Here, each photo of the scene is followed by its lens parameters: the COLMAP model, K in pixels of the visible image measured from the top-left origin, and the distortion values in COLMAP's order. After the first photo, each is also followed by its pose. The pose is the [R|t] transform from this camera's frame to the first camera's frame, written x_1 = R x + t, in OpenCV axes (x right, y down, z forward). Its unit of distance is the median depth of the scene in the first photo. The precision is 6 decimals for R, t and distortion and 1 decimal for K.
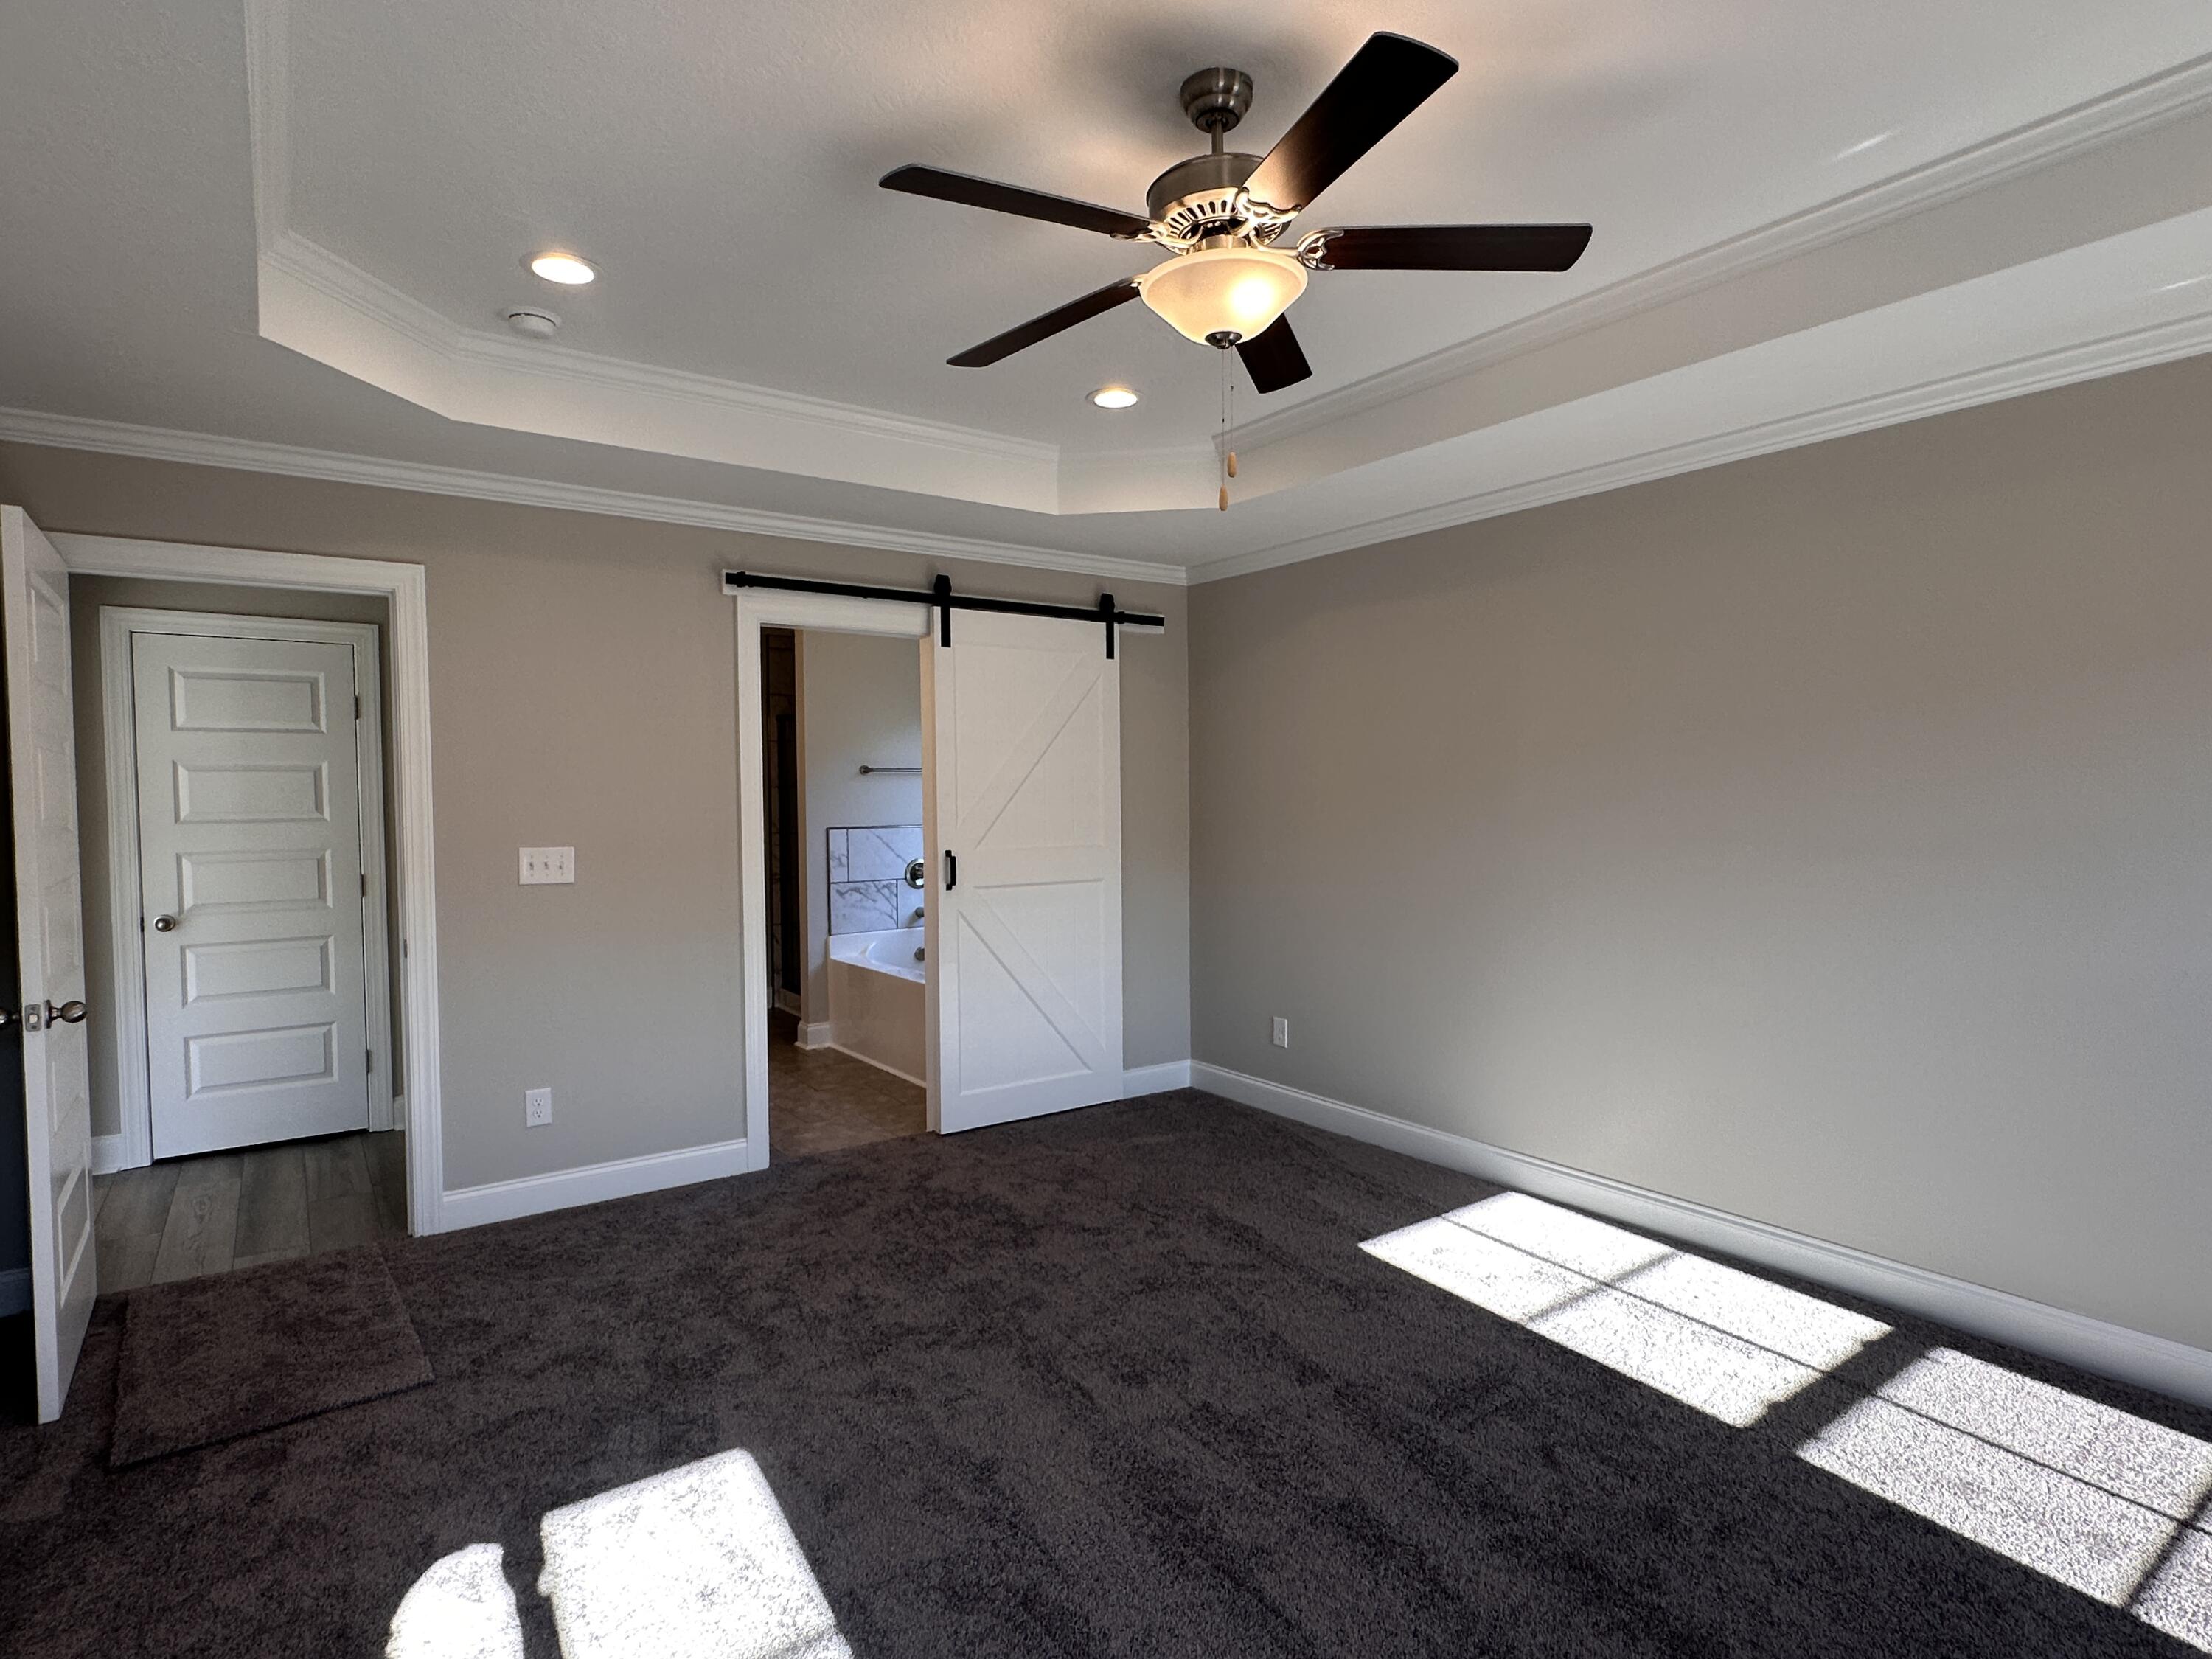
lens RADIAL K [[1167.6, 0, 1104.4], [0, 1167.6, 833.1], [0, 0, 1]] dist [-0.001043, -0.000365]
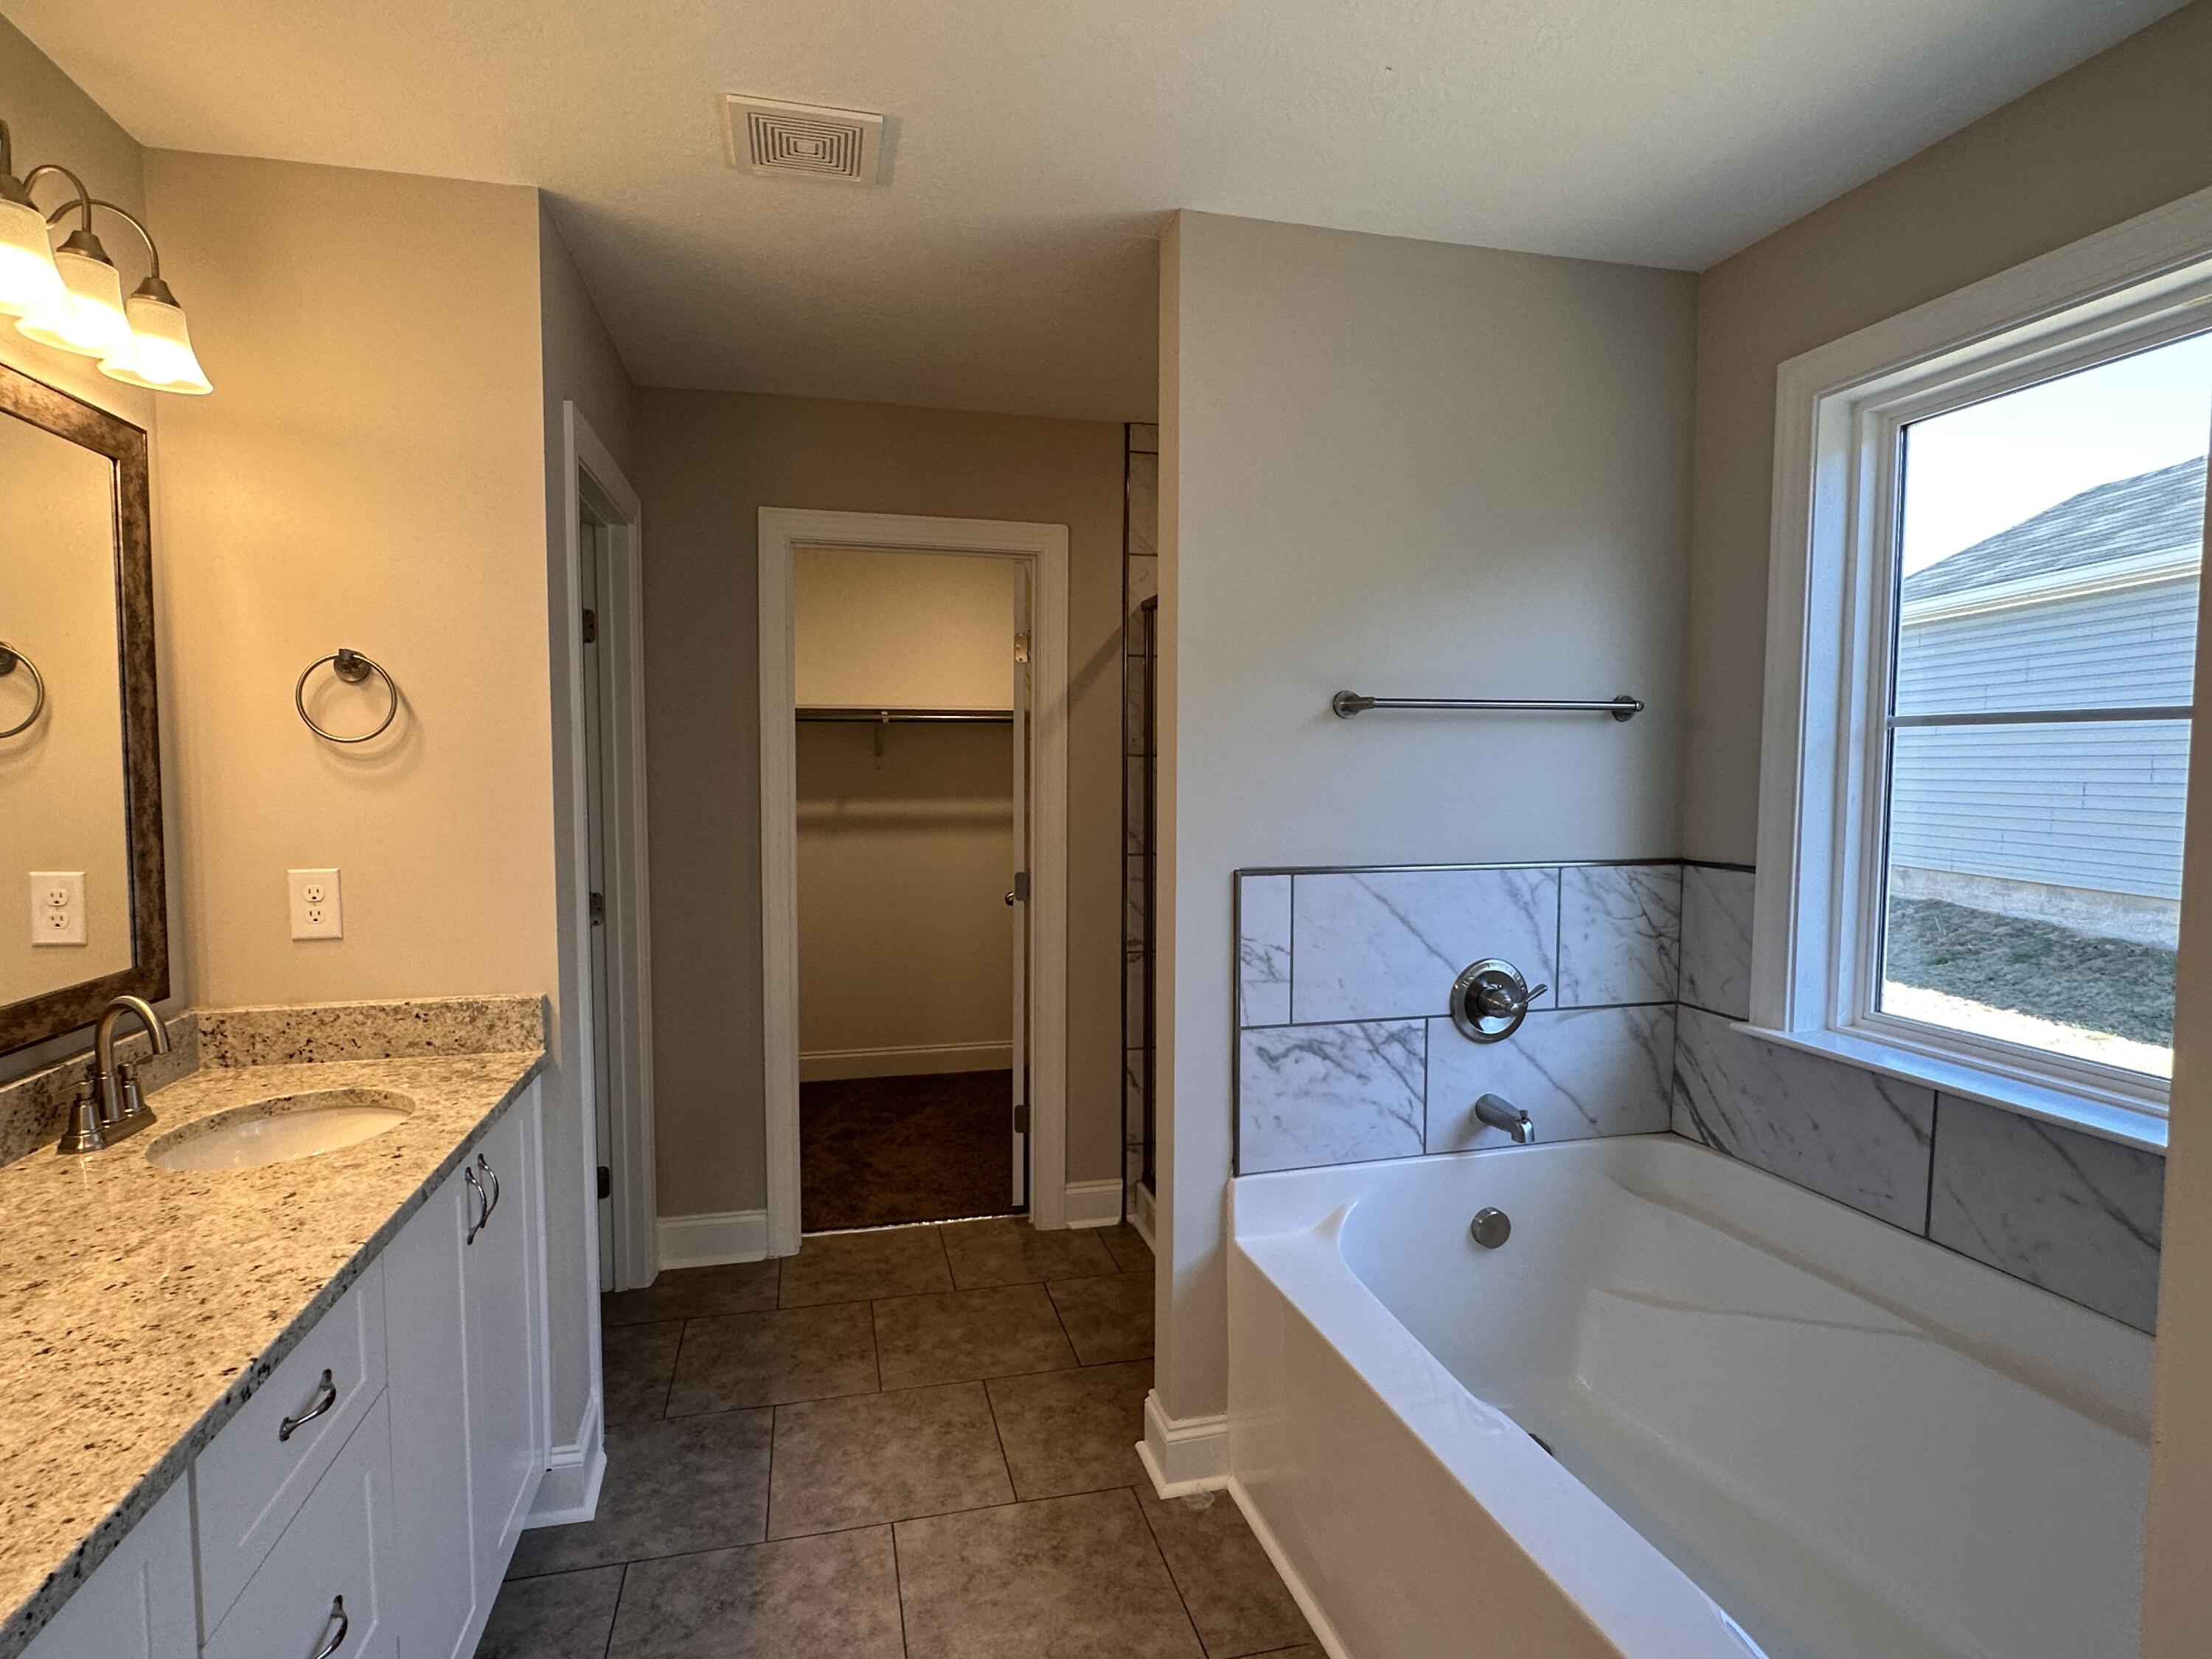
lens RADIAL K [[1167.6, 0, 1107.5], [0, 1167.6, 828.5], [0, 0, 1]] dist [-0.001043, -0.000365]
pose [[0.934265, 0.032317, -0.355111, -0.147658], [-0.017075, 0.998797, 0.045971, -0.032190], [0.356169, -0.036886, 0.933693, 0.652737]]
